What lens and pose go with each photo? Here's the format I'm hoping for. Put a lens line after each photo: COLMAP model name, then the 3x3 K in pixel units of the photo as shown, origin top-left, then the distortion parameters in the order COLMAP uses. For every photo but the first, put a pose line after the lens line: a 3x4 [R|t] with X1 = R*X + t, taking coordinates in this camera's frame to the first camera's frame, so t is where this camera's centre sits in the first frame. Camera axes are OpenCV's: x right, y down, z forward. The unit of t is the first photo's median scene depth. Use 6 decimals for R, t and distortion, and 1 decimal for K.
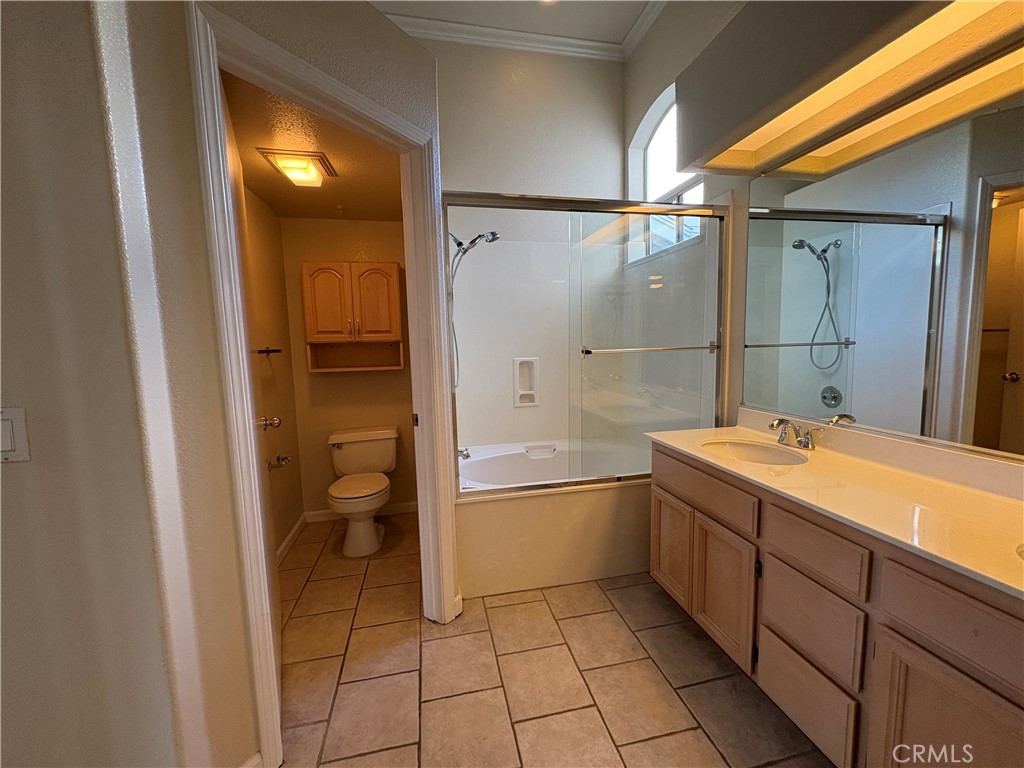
lens RADIAL K [[408.7, 0, 512.0], [0, 408.7, 384.0], [0, 0, 1]] dist [0.000741, 0.000090]
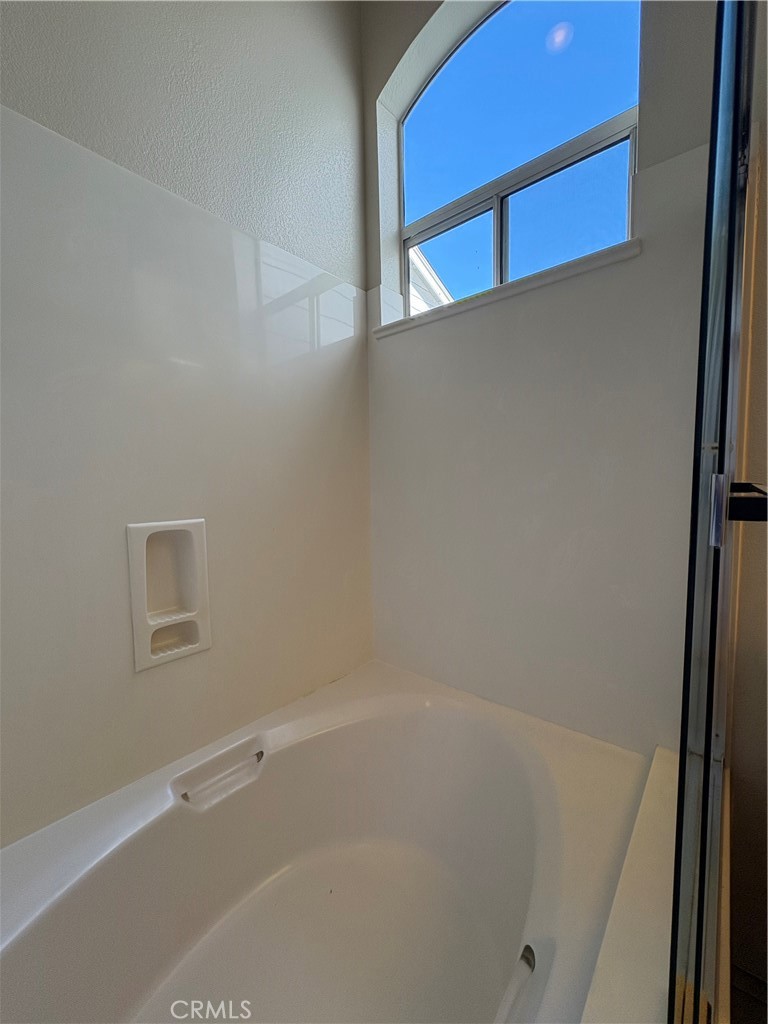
lens RADIAL K [[410.8, 0, 379.3], [0, 410.8, 495.7], [0, 0, 1]] dist [-0.000882, -0.000210]
pose [[0.791806, -0.025823, 0.610226, -0.036581], [0.053258, 0.998219, -0.026865, -0.067378], [-0.608446, 0.053771, 0.791772, 0.602982]]
